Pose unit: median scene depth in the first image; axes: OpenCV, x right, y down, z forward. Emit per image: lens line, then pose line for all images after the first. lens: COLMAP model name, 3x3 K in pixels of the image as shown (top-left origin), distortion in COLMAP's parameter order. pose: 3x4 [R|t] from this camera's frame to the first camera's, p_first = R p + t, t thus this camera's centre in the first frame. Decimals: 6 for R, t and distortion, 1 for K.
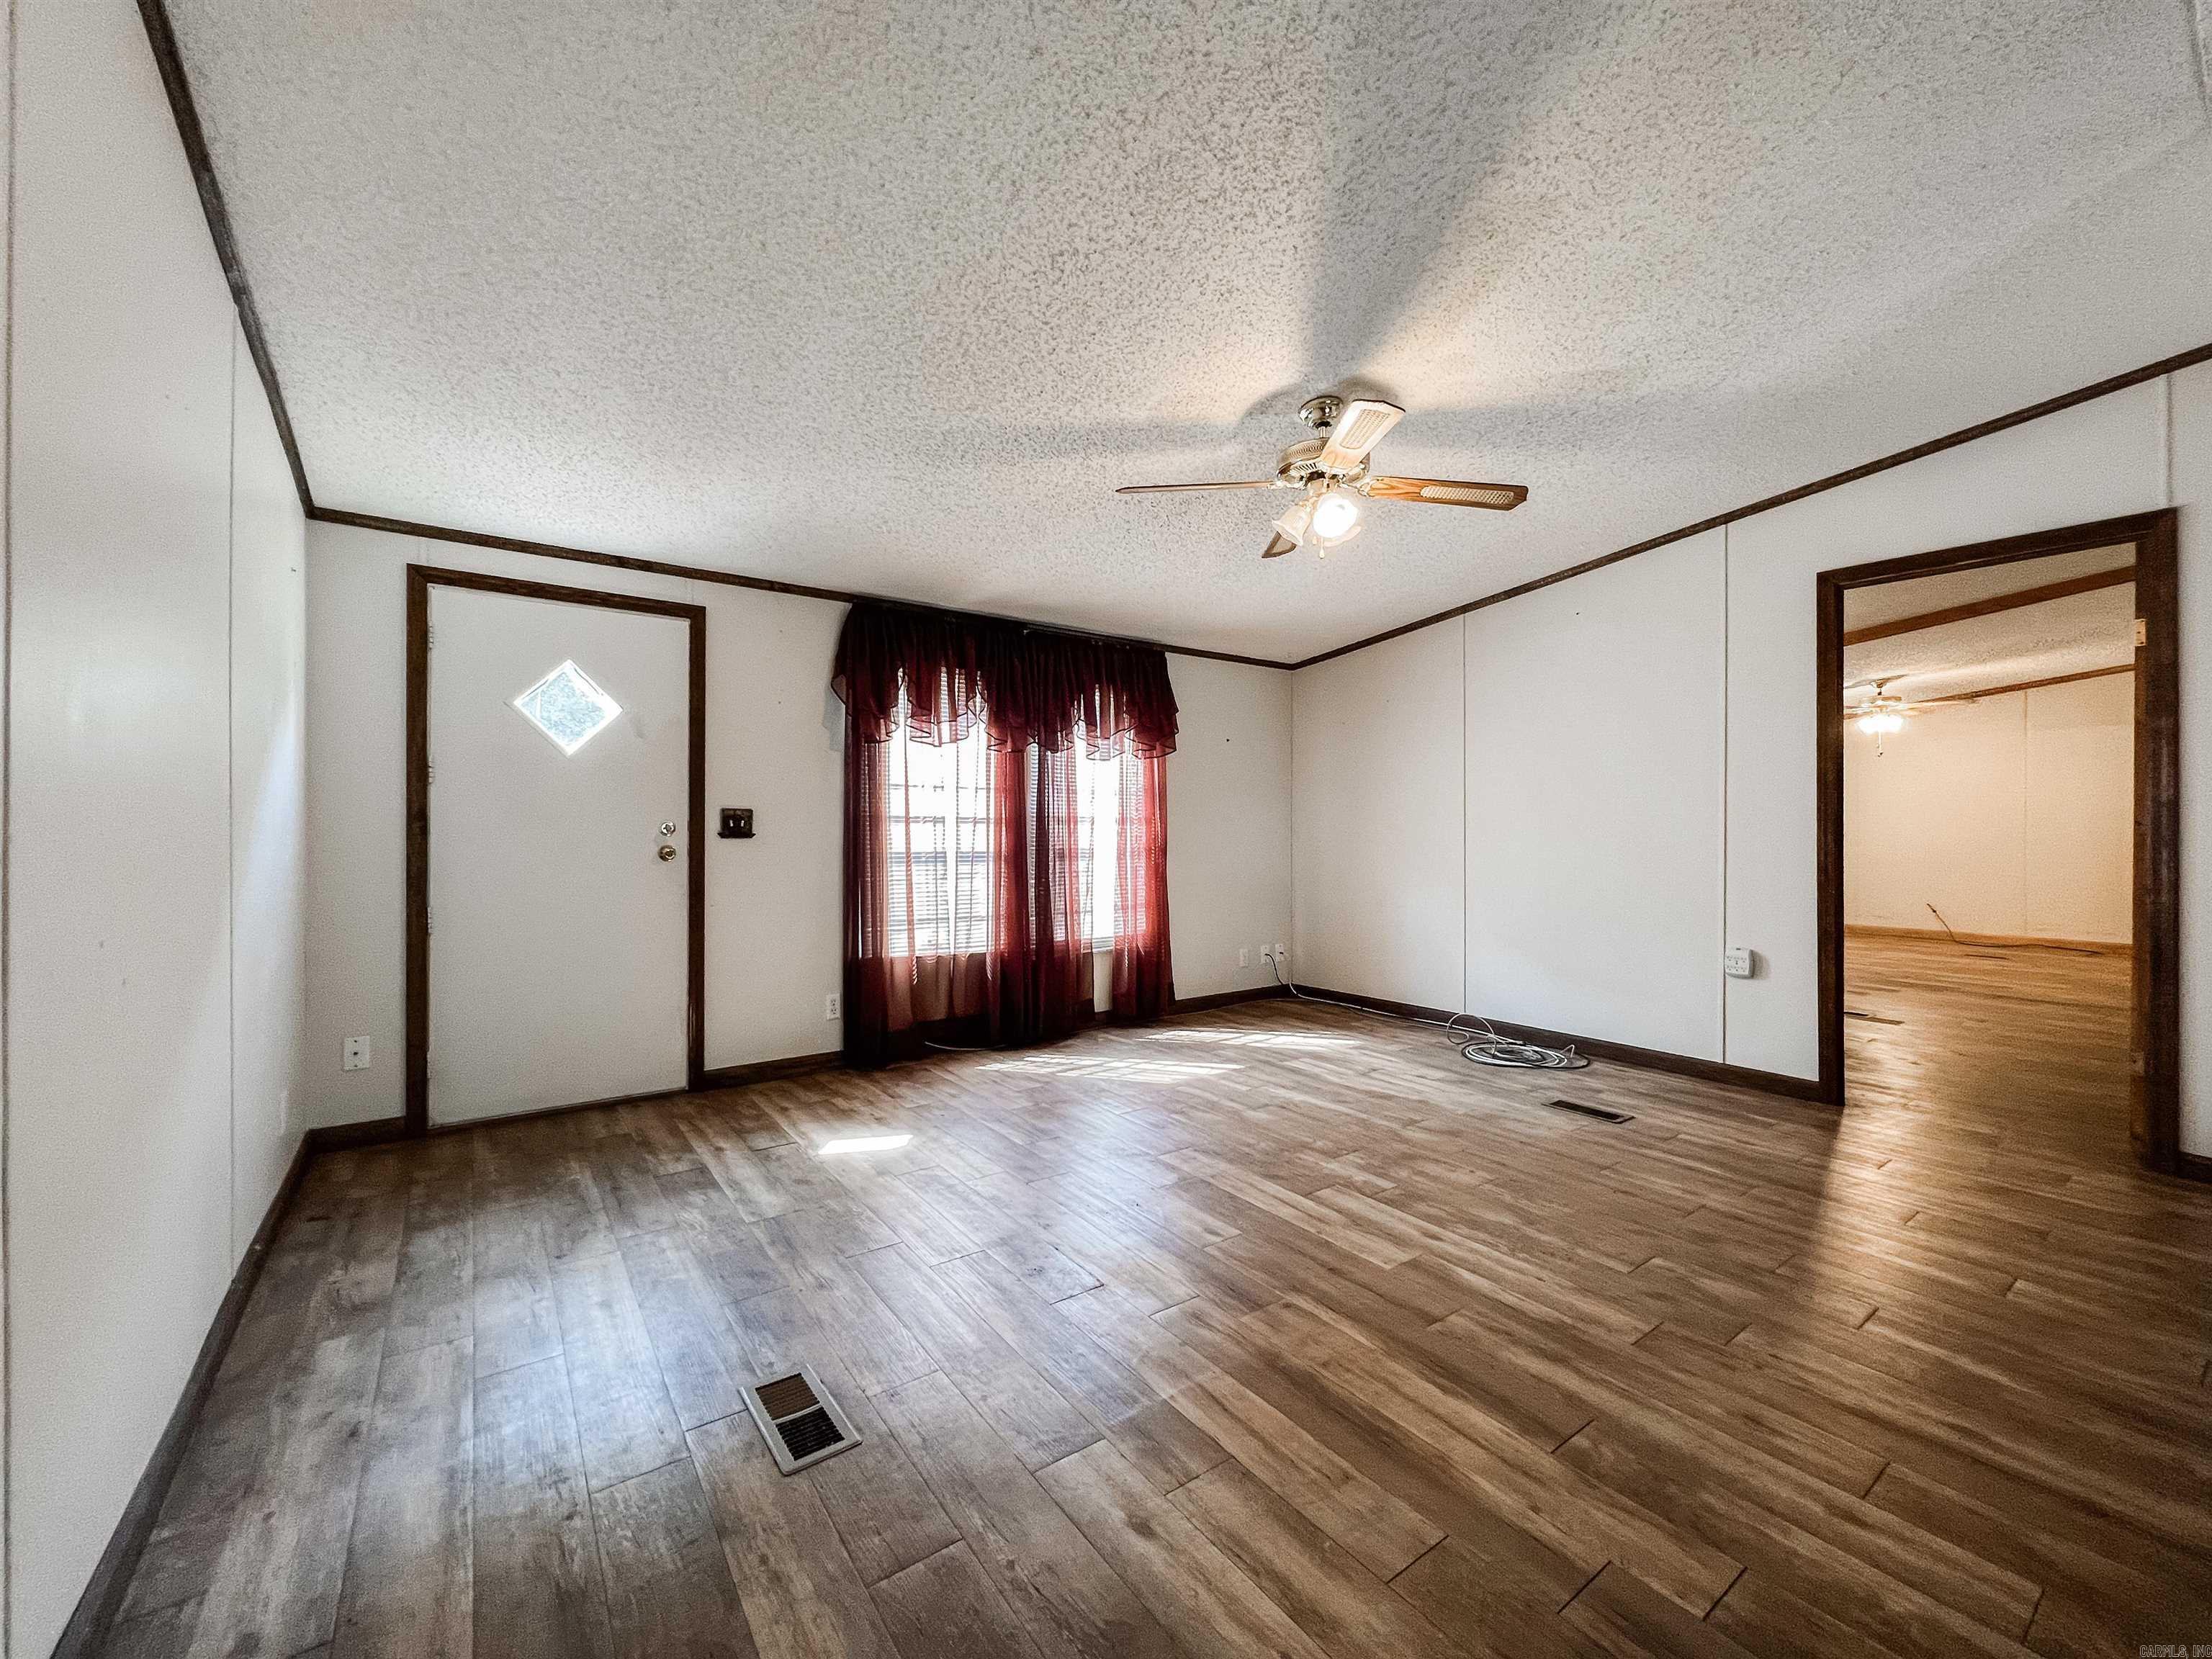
lens RADIAL K [[905.2, 0, 1091.5], [0, 905.2, 823.3], [0, 0, 1]] dist [-0.001635, 0.000571]
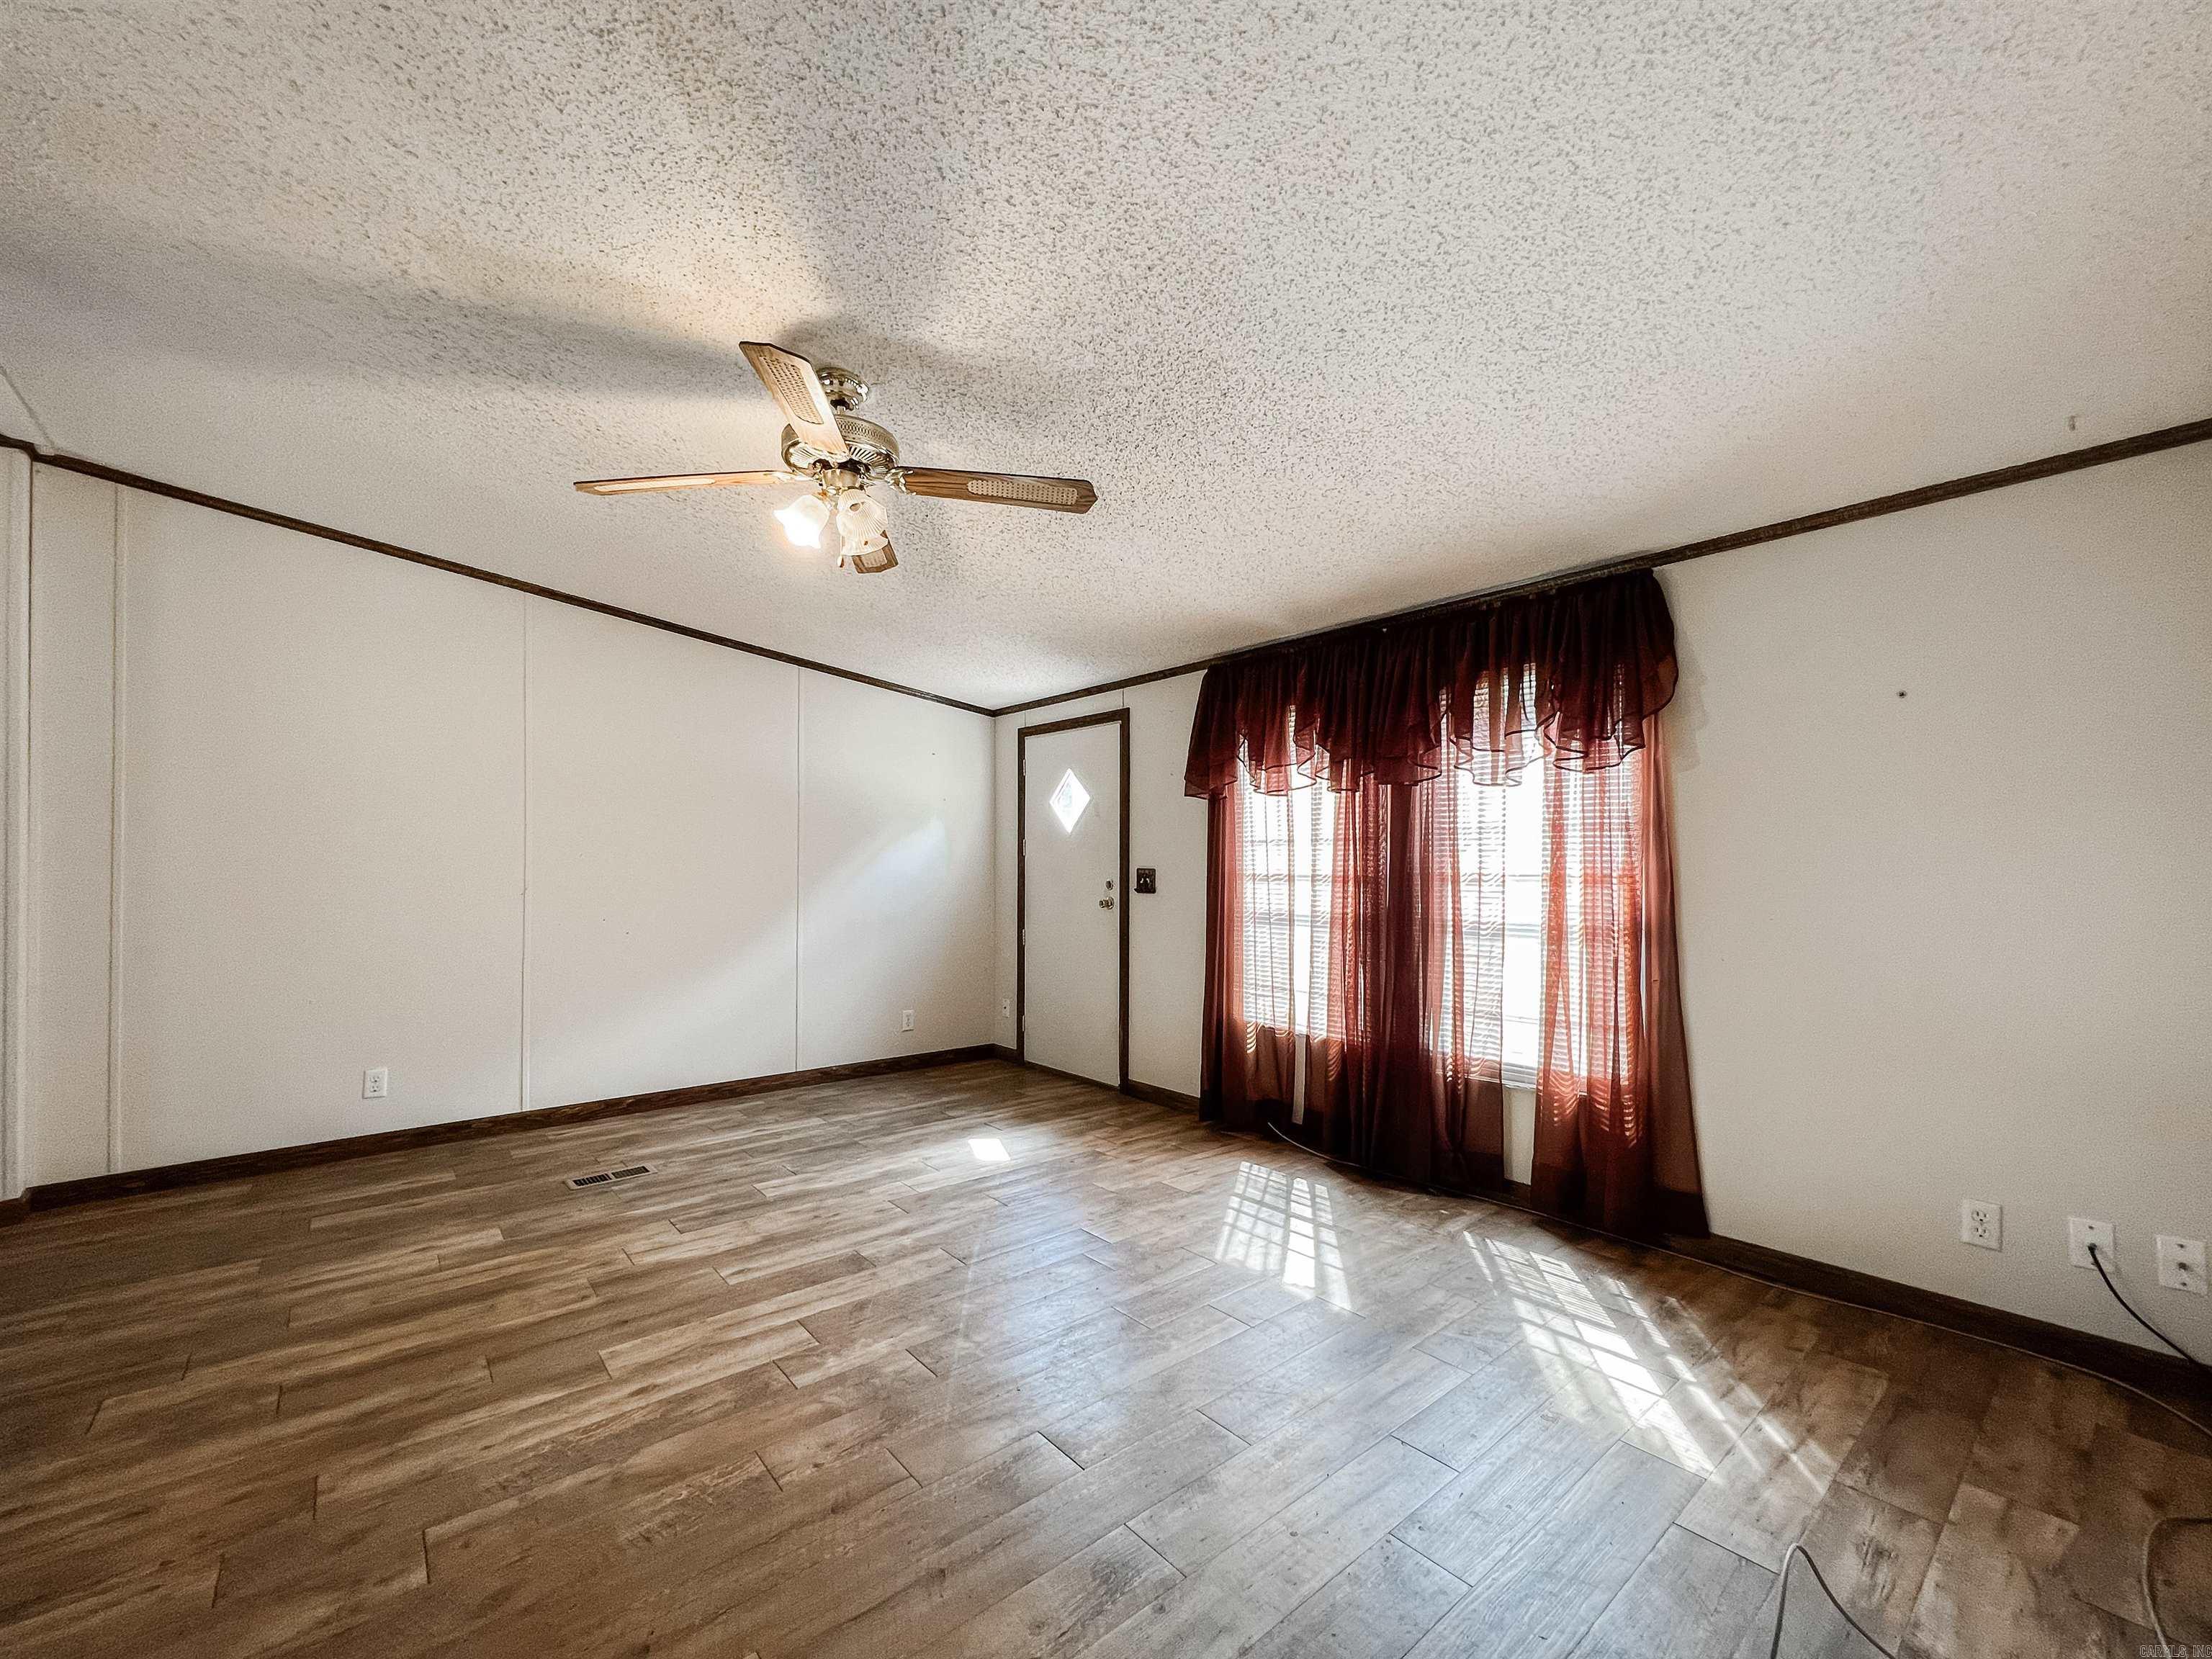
lens RADIAL K [[886.5, 0, 1107.2], [0, 886.5, 853.0], [0, 0, 1]] dist [-0.002225, -0.000180]
pose [[0.083665, -0.023469, -0.996217, 0.950894], [0.002043, 0.999725, -0.023380, -0.011340], [0.996492, -0.000079, 0.083690, 1.047420]]
